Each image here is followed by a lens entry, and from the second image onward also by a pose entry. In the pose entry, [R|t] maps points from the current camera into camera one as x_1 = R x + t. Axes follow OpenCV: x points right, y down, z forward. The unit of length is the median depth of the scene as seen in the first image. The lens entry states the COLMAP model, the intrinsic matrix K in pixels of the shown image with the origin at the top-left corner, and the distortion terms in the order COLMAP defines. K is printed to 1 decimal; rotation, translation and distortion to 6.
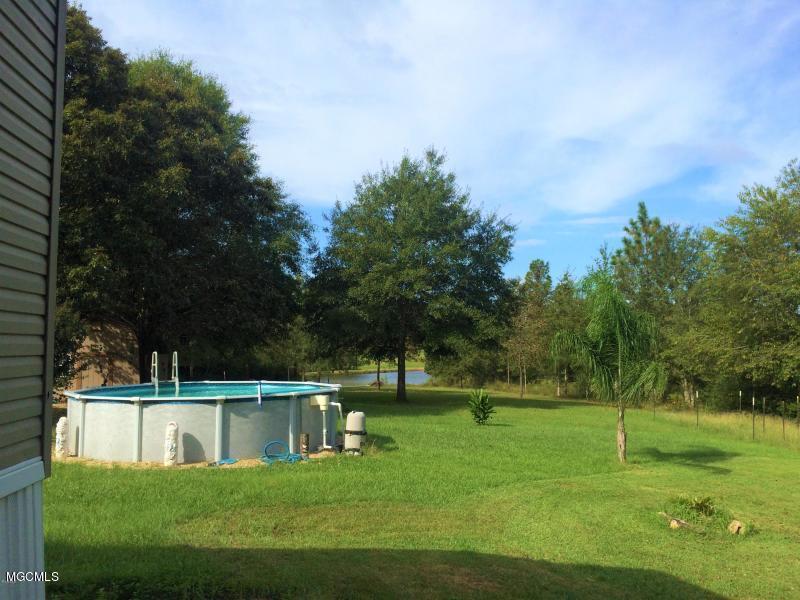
lens RADIAL K [[665.8, 0, 400.0], [0, 665.8, 300.0], [0, 0, 1]] dist [0.096047, -0.103140]
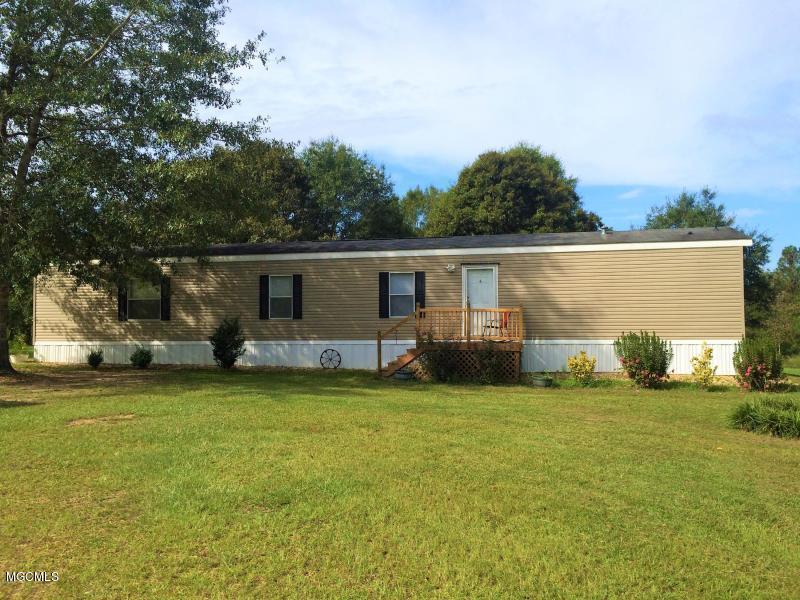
lens RADIAL K [[665.8, 0, 400.0], [0, 665.8, 300.0], [0, 0, 1]] dist [0.096047, -0.103140]
pose [[0.950572, -0.014429, -0.310170, -0.130481], [0.023514, 0.999396, 0.025572, -0.037484], [0.309614, -0.031602, 0.950337, -0.601345]]
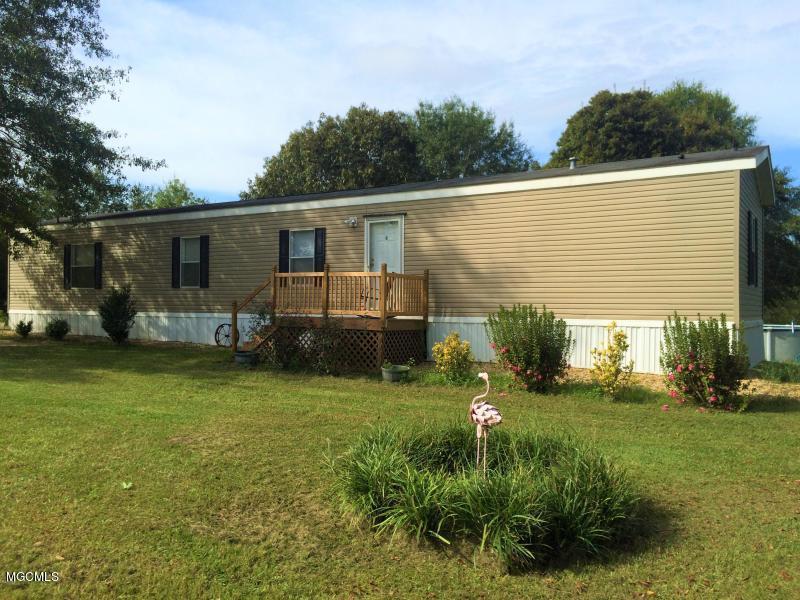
lens RADIAL K [[665.8, 0, 400.0], [0, 665.8, 300.0], [0, 0, 1]] dist [0.096047, -0.103140]
pose [[0.794040, 0.005234, -0.607843, 0.021866], [0.030043, 0.998403, 0.047843, -0.018619], [0.607122, -0.056251, 0.792615, -0.385968]]
